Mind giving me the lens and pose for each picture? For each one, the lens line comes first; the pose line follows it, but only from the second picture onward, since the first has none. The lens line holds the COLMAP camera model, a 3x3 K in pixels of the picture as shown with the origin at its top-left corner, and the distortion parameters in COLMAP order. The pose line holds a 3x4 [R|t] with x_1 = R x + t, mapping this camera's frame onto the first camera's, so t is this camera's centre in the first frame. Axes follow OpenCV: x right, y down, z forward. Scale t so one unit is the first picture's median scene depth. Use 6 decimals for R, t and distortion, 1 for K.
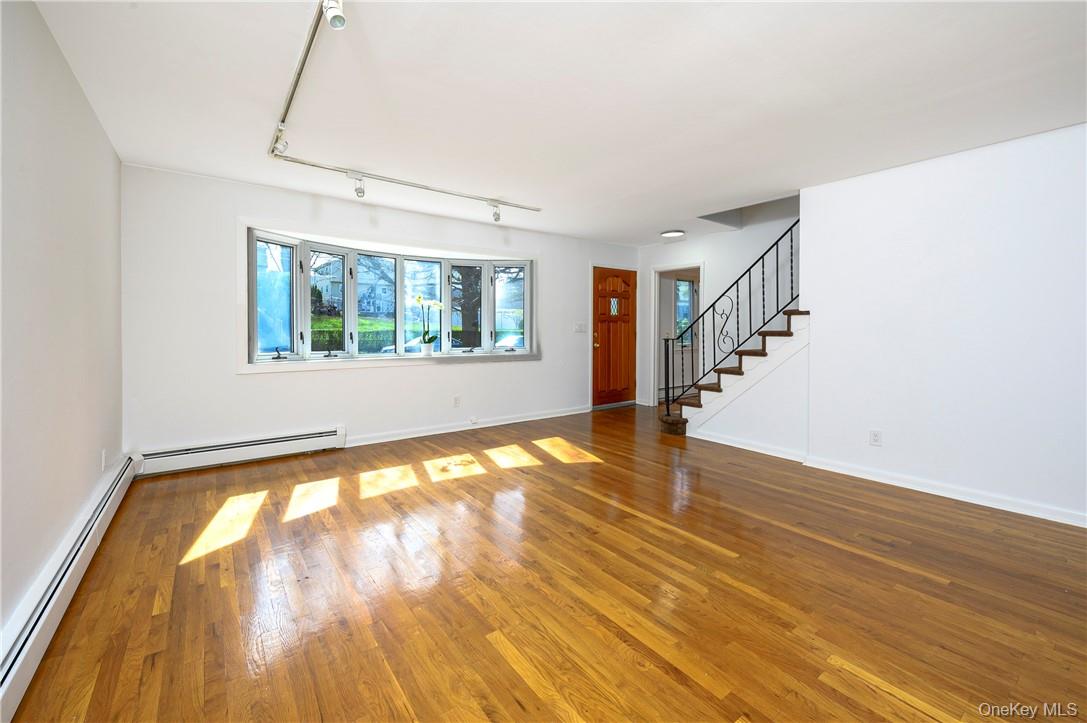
lens RADIAL K [[446.6, 0, 546.4], [0, 446.6, 334.0], [0, 0, 1]] dist [0.000775, 0.000145]
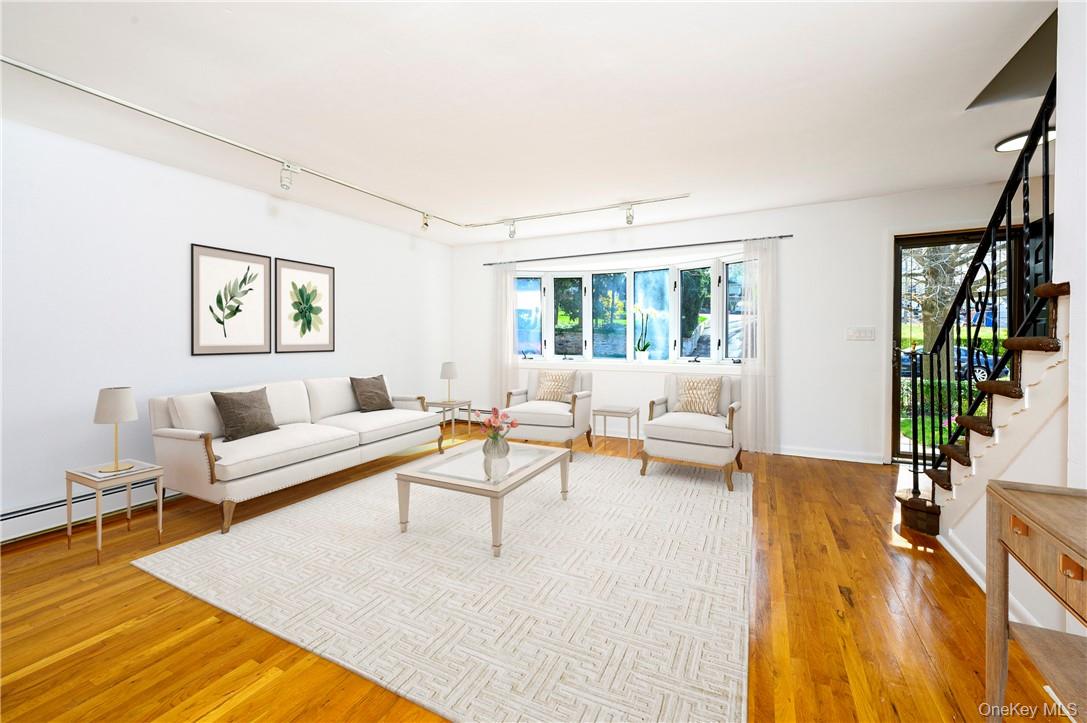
lens RADIAL K [[439.7, 0, 538.1], [0, 439.7, 345.4], [0, 0, 1]] dist [0.000978, 0.000083]
pose [[0.431566, 0.008778, -0.902039, 0.615054], [-0.008211, 0.999949, 0.005803, 0.004220], [0.902044, 0.004902, 0.431616, 0.387415]]
